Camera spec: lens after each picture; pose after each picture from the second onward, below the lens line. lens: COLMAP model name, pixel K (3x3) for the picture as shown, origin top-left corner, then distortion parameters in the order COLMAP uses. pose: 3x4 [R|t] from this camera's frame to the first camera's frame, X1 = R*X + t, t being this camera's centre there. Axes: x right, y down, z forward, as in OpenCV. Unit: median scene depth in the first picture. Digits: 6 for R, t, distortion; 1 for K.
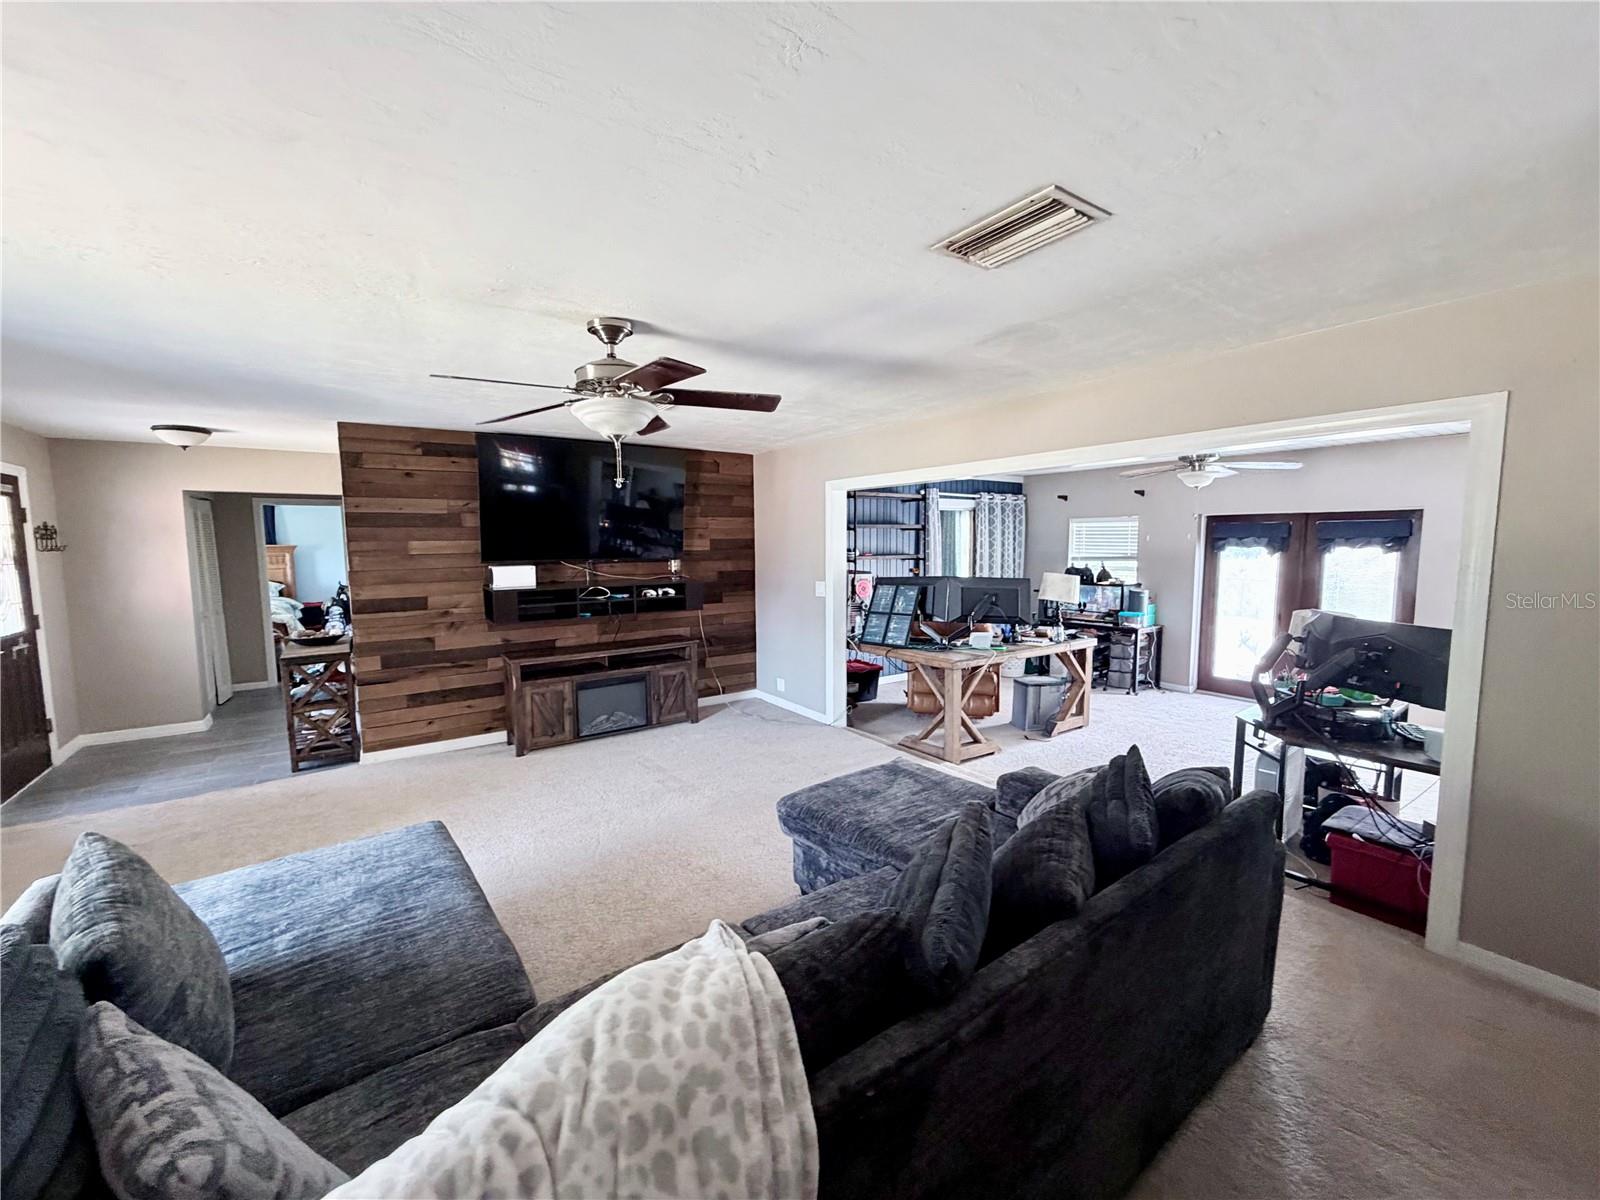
lens RADIAL K [[639.9, 0, 794.3], [0, 639.9, 600.6], [0, 0, 1]] dist [-0.000764, 0.000226]
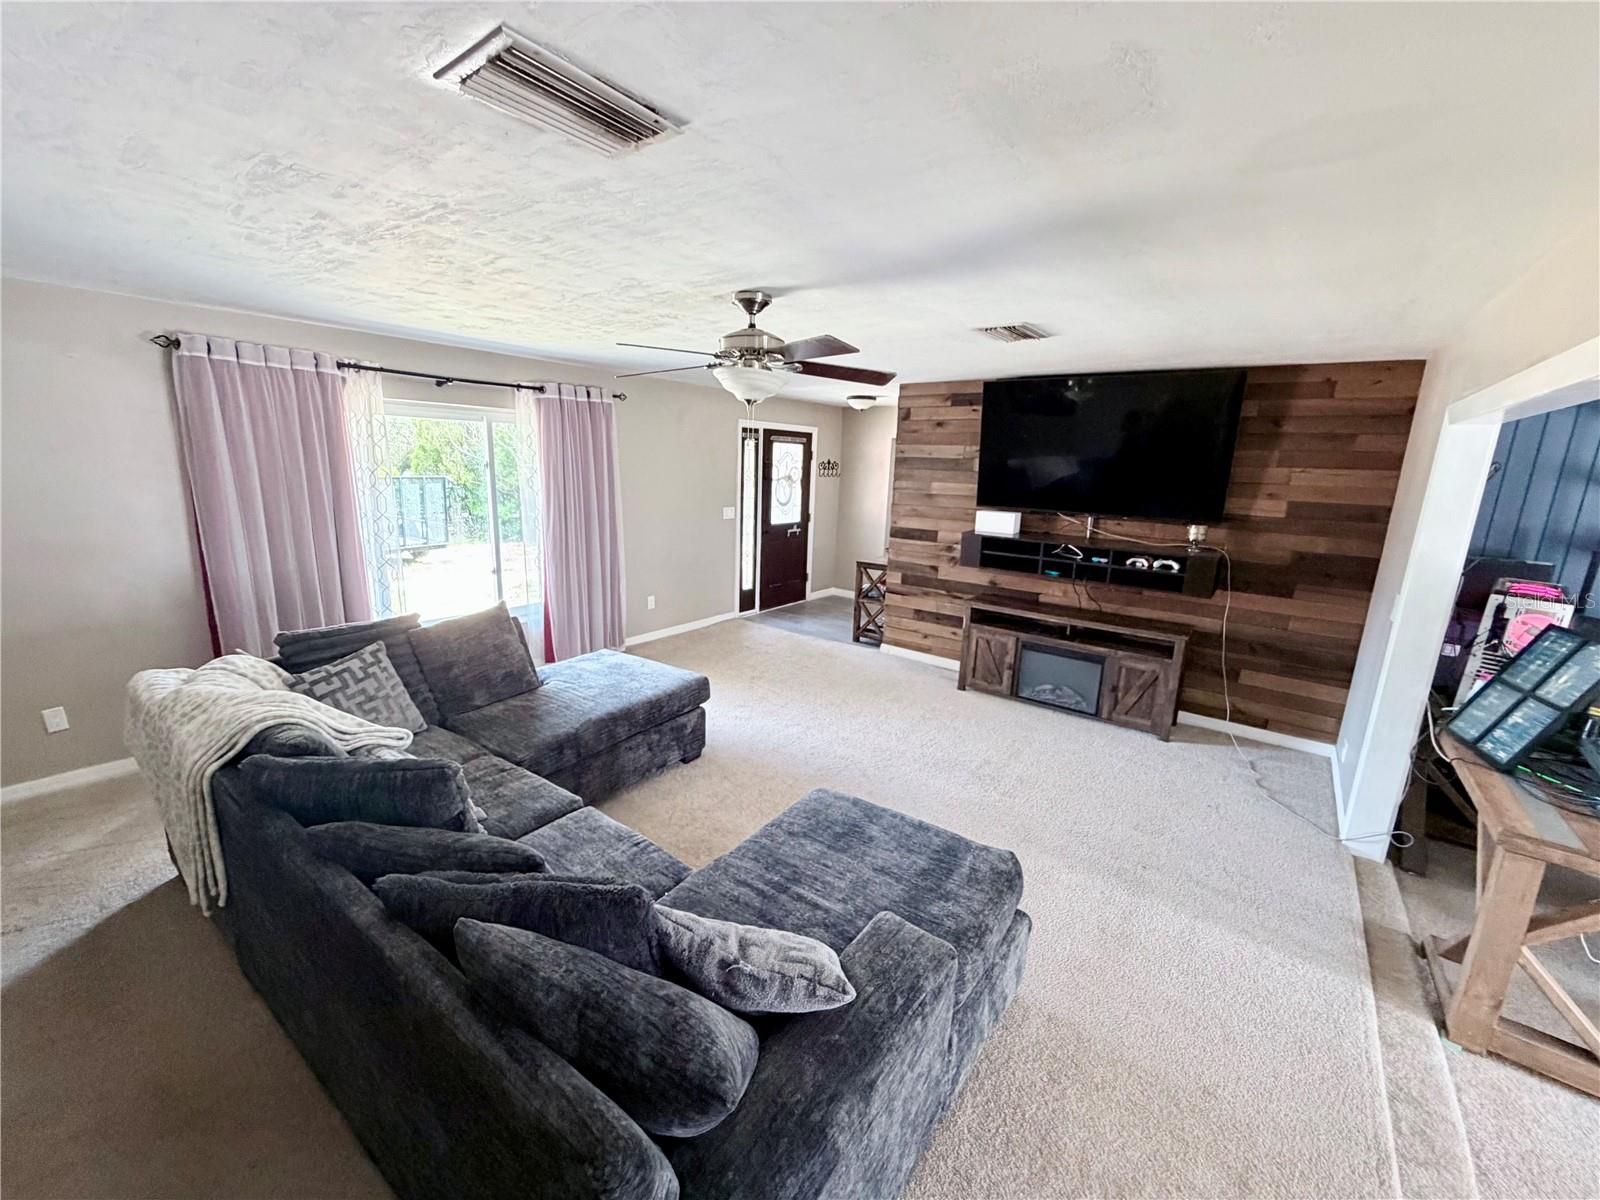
lens RADIAL K [[639.9, 0, 794.3], [0, 639.9, 600.6], [0, 0, 1]] dist [-0.000764, 0.000226]
pose [[0.301643, 0.223642, -0.926820, 0.427445], [-0.127212, 0.972848, 0.193347, -0.070482], [0.944896, 0.059581, 0.321903, 0.366684]]
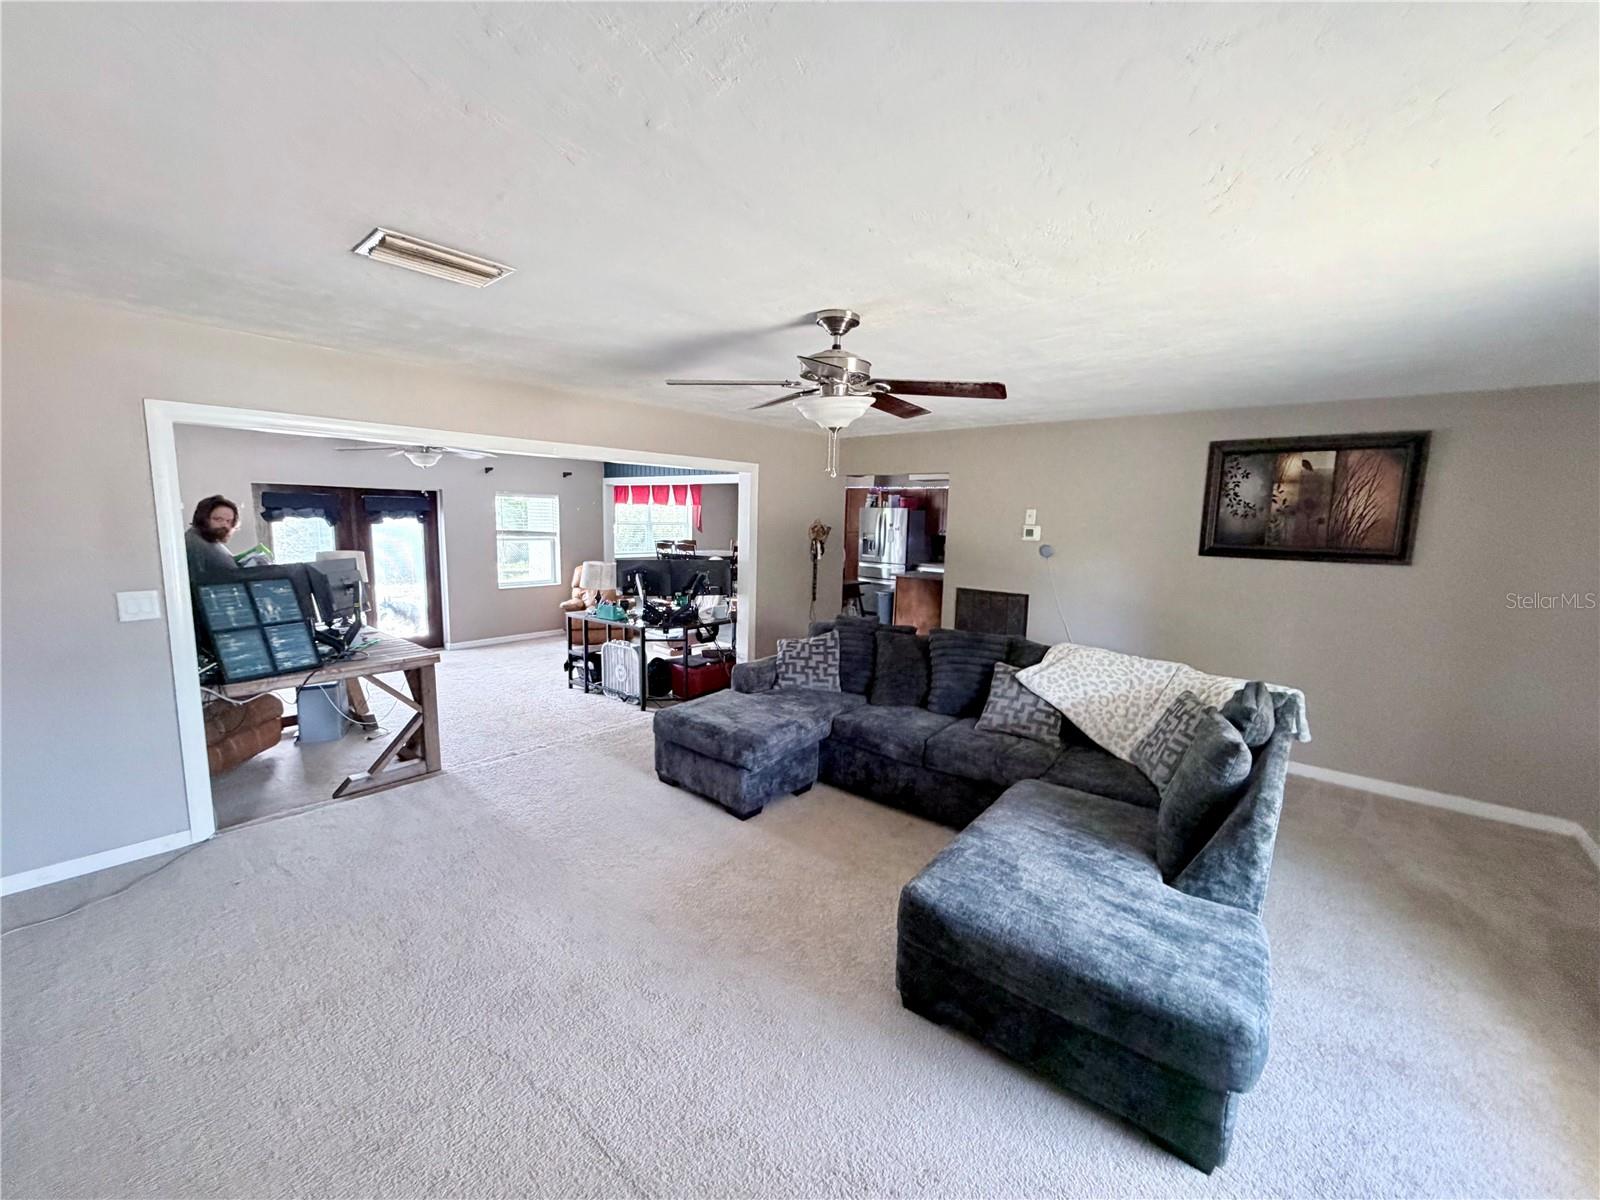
lens RADIAL K [[639.9, 0, 794.3], [0, 639.9, 600.6], [0, 0, 1]] dist [-0.000764, 0.000226]
pose [[-0.230778, -0.127049, 0.964676, -0.638097], [0.067769, 0.986932, 0.146193, -0.066769], [-0.970643, 0.099113, -0.219153, 0.648361]]
